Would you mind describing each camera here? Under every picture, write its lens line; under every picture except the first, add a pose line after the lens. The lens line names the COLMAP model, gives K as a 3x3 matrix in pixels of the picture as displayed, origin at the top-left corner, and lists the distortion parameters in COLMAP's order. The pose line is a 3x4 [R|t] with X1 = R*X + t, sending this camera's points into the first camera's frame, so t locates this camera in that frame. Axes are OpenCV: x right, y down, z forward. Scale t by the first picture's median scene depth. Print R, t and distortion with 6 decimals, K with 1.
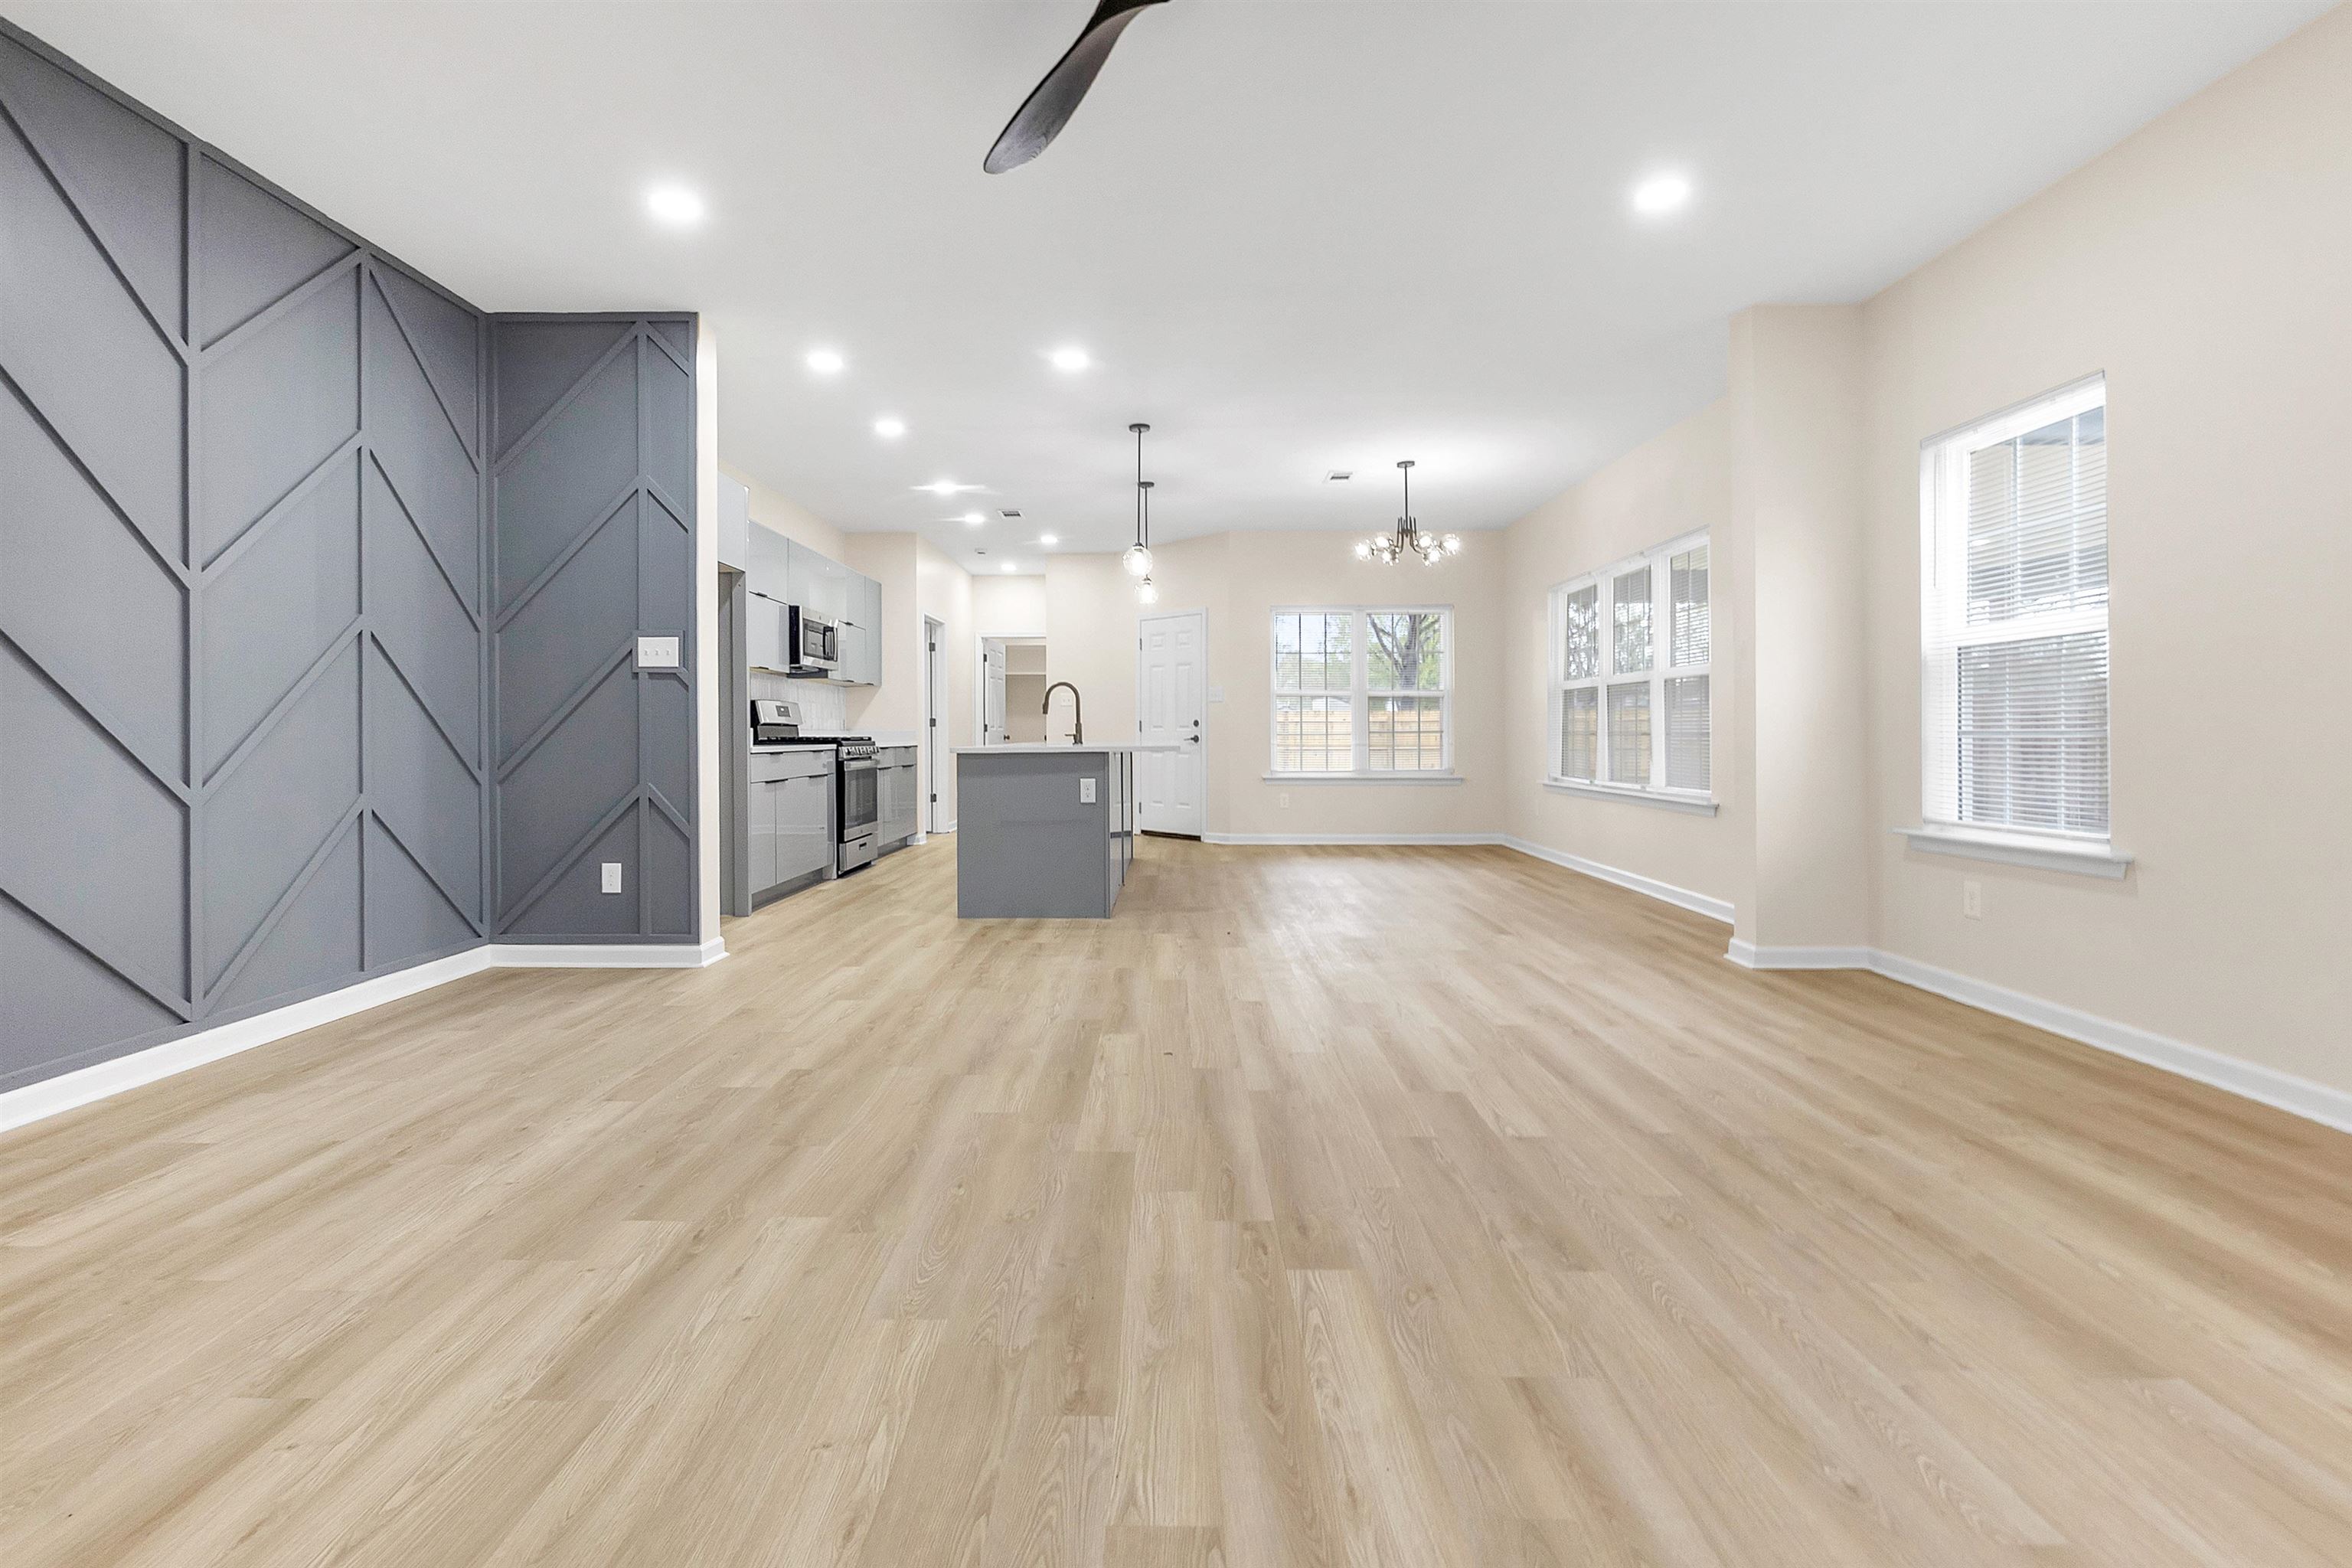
lens RADIAL K [[1029.2, 0, 1168.1], [0, 1029.2, 731.7], [0, 0, 1]] dist [-0.011834, 0.001907]
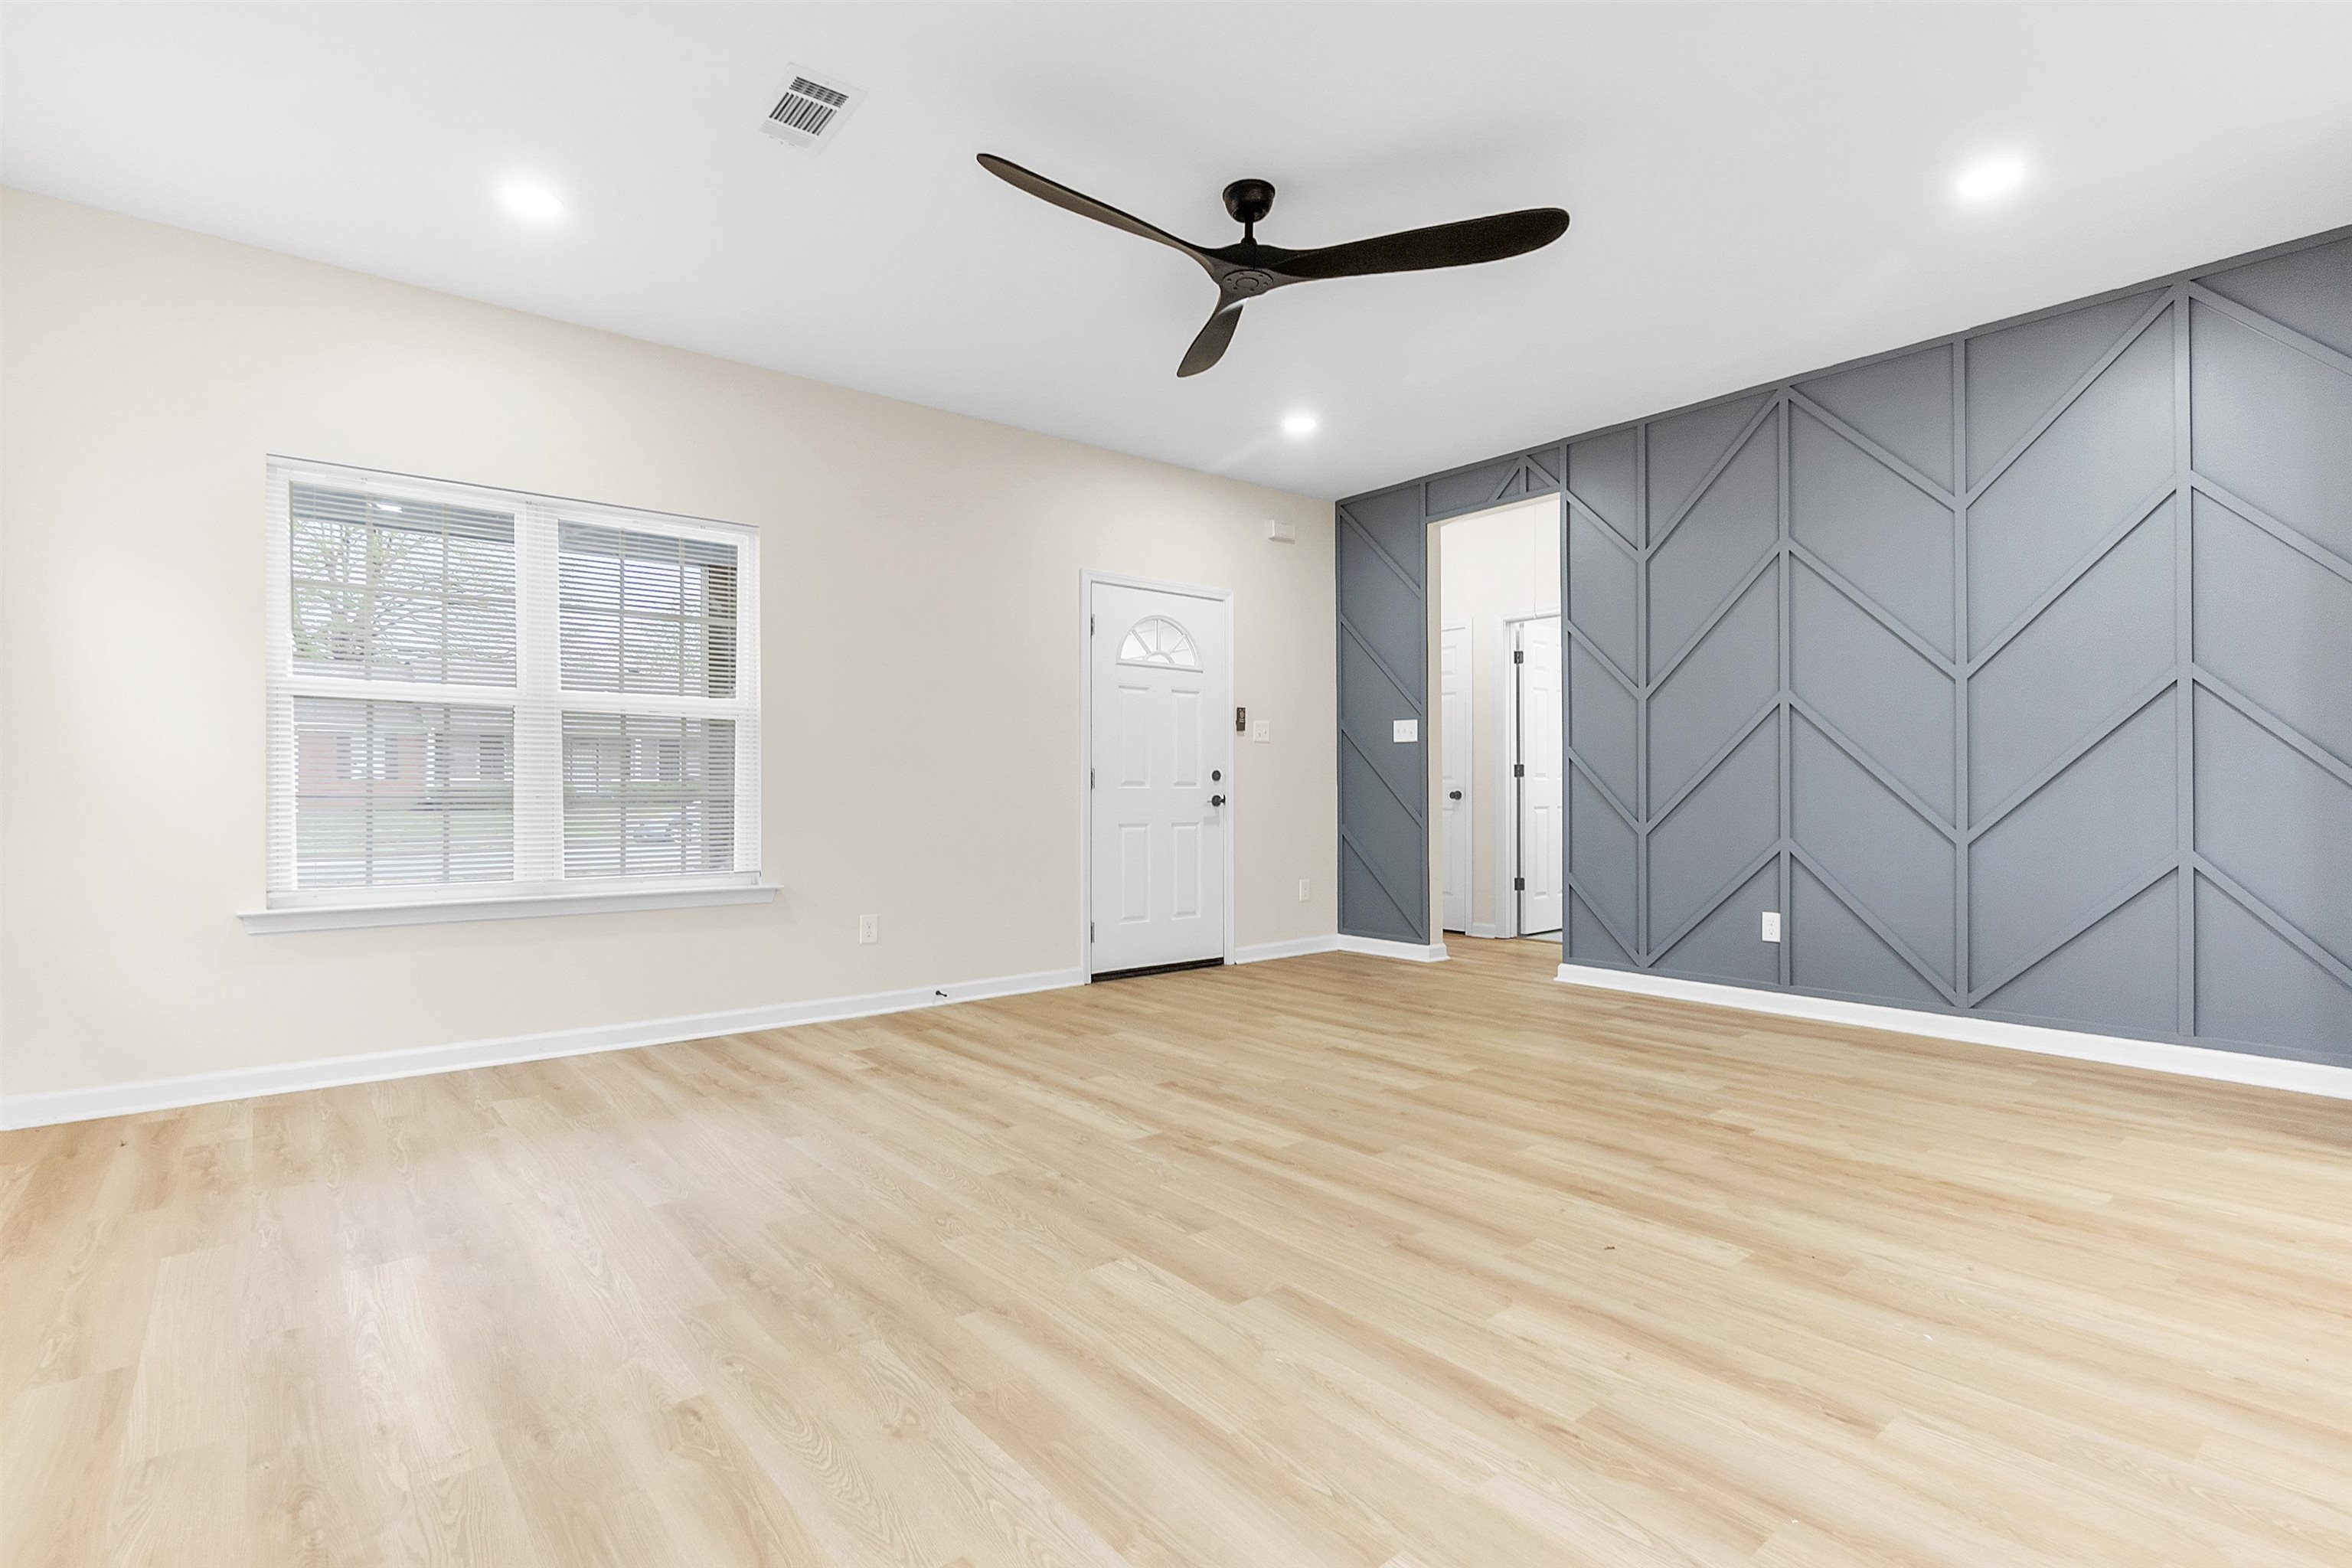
lens RADIAL K [[1113.0, 0, 1156.8], [0, 1113.0, 795.6], [0, 0, 1]] dist [-0.017984, 0.000075]
pose [[-0.776557, 0.009421, -0.629976, 0.377447], [0.007578, 0.999956, 0.005612, -0.002640], [0.630001, -0.000416, -0.776594, 0.732496]]
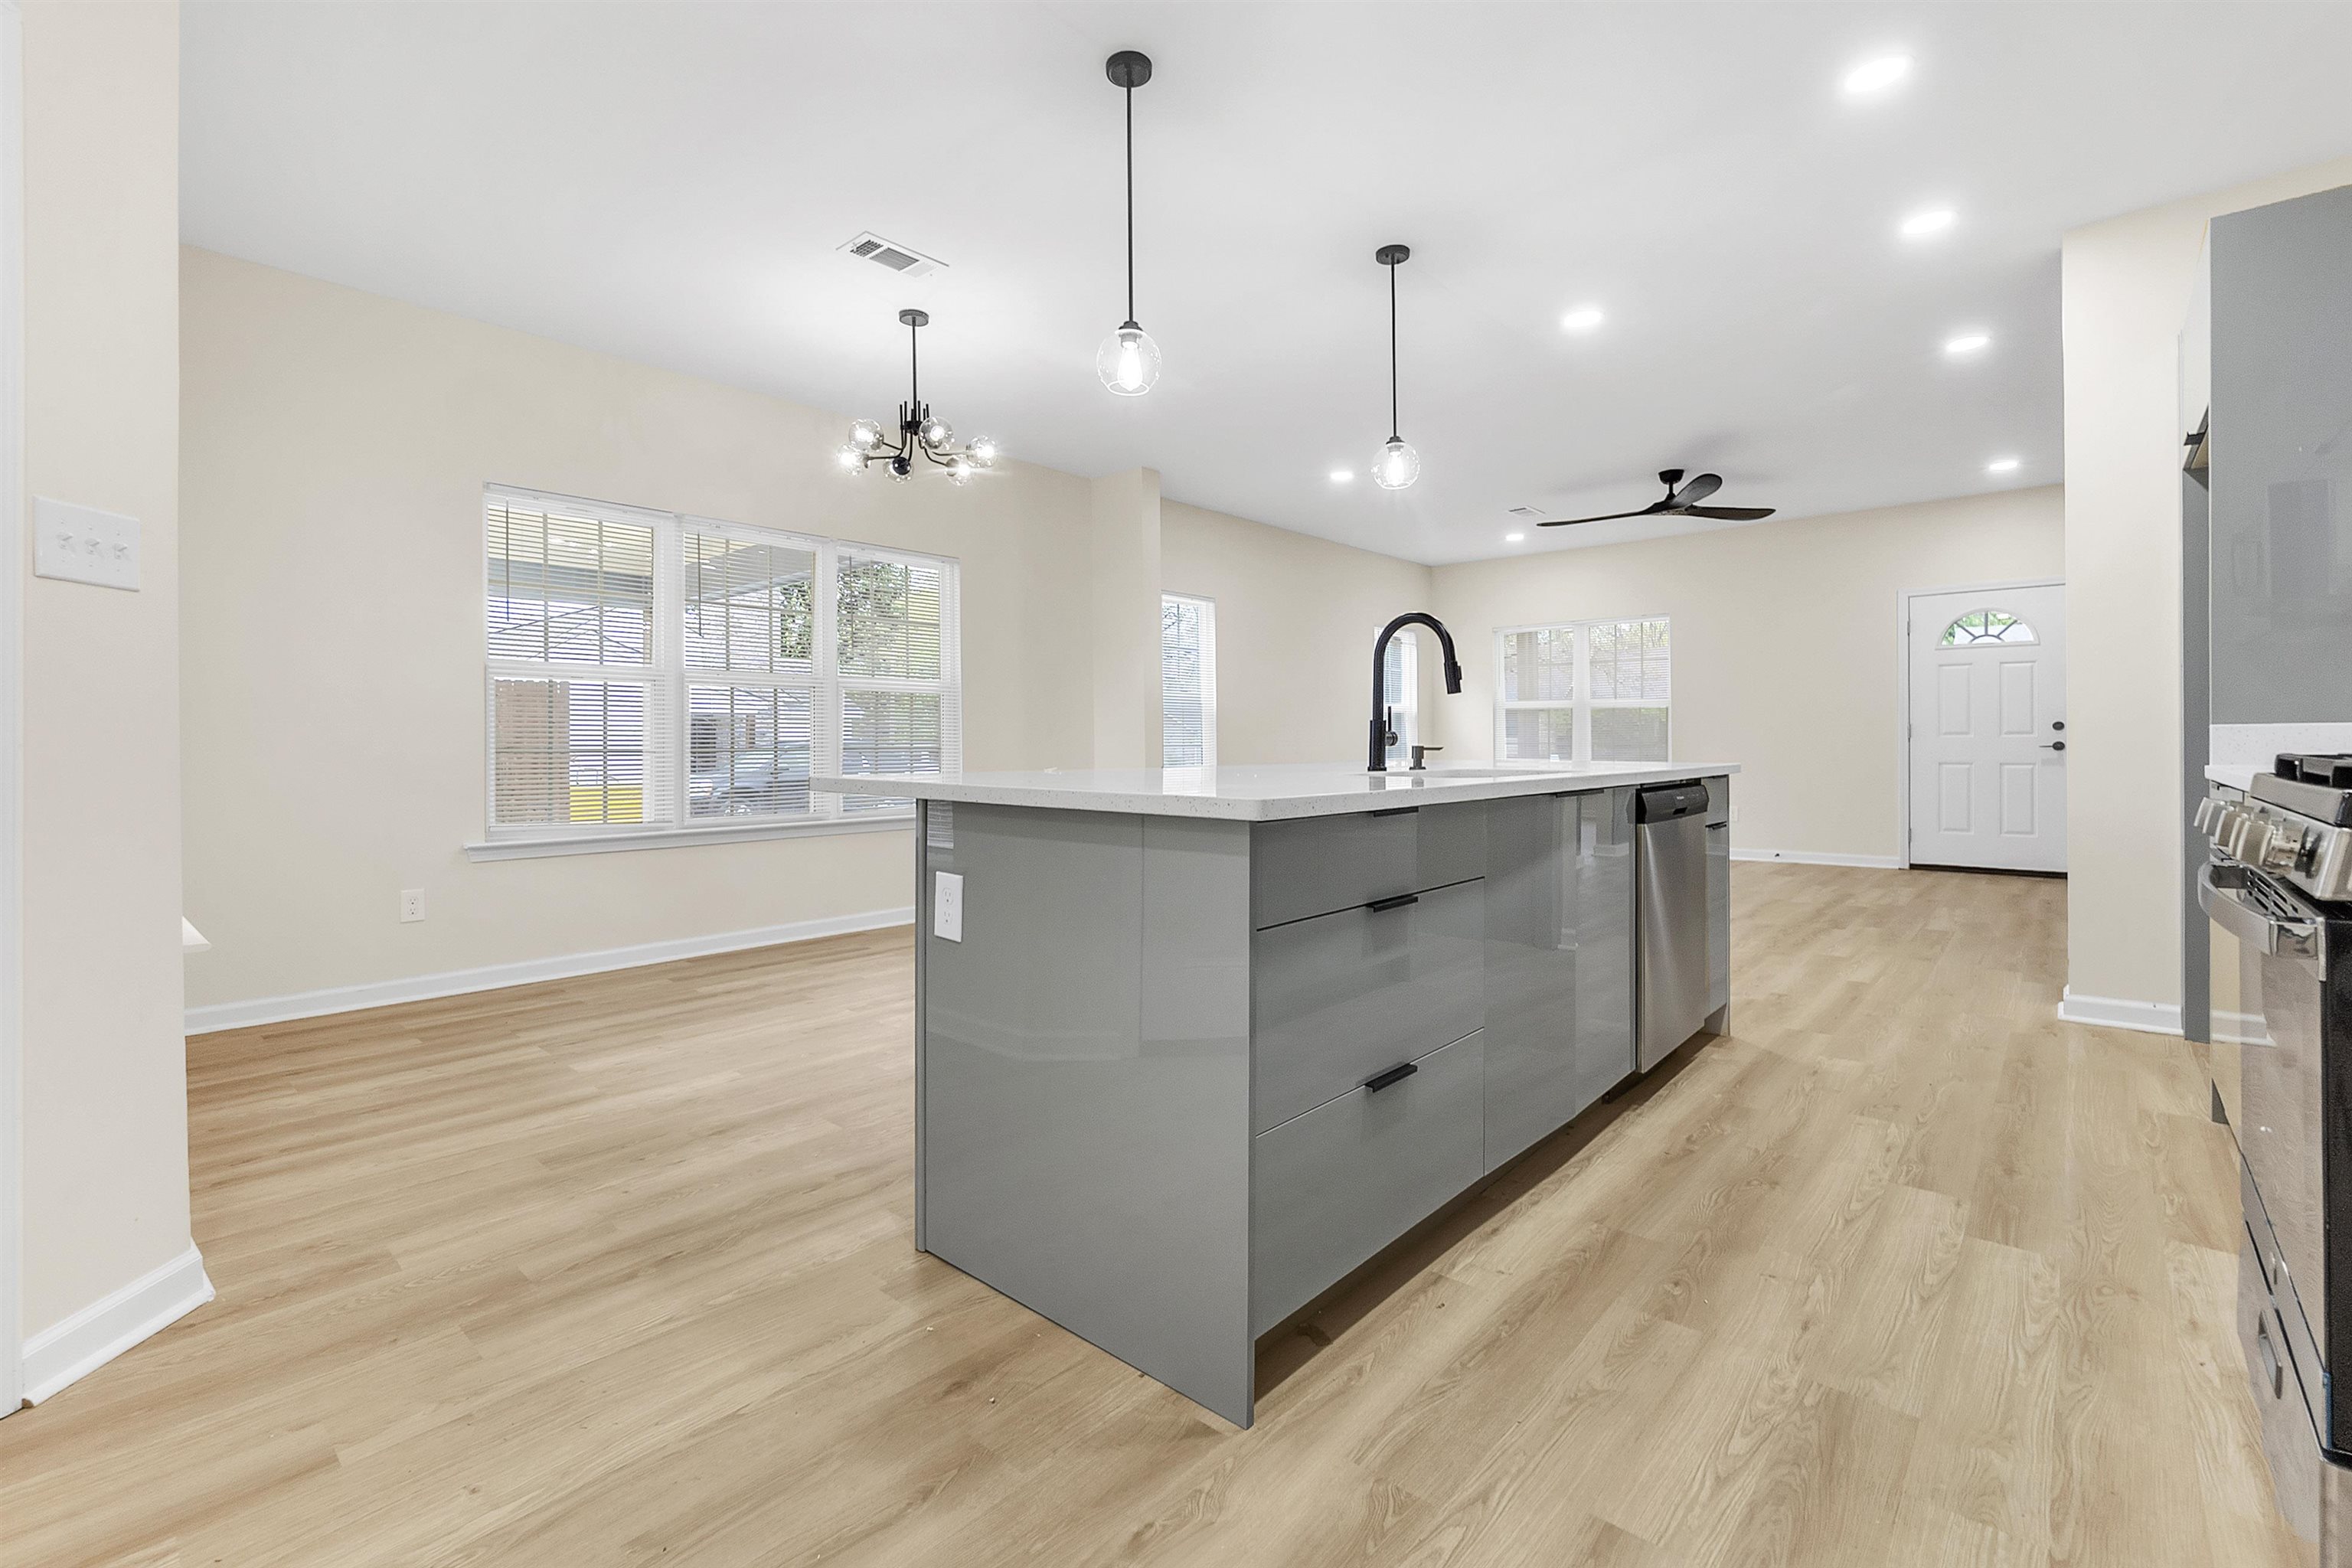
lens RADIAL K [[1029.2, 0, 1148.6], [0, 1029.2, 749.3], [0, 0, 1]] dist [-0.011834, 0.001907]
pose [[-0.739617, 0.008244, 0.672978, -0.331538], [0.009835, 0.999951, -0.001442, 0.003499], [-0.672956, 0.005552, -0.739661, 1.547447]]
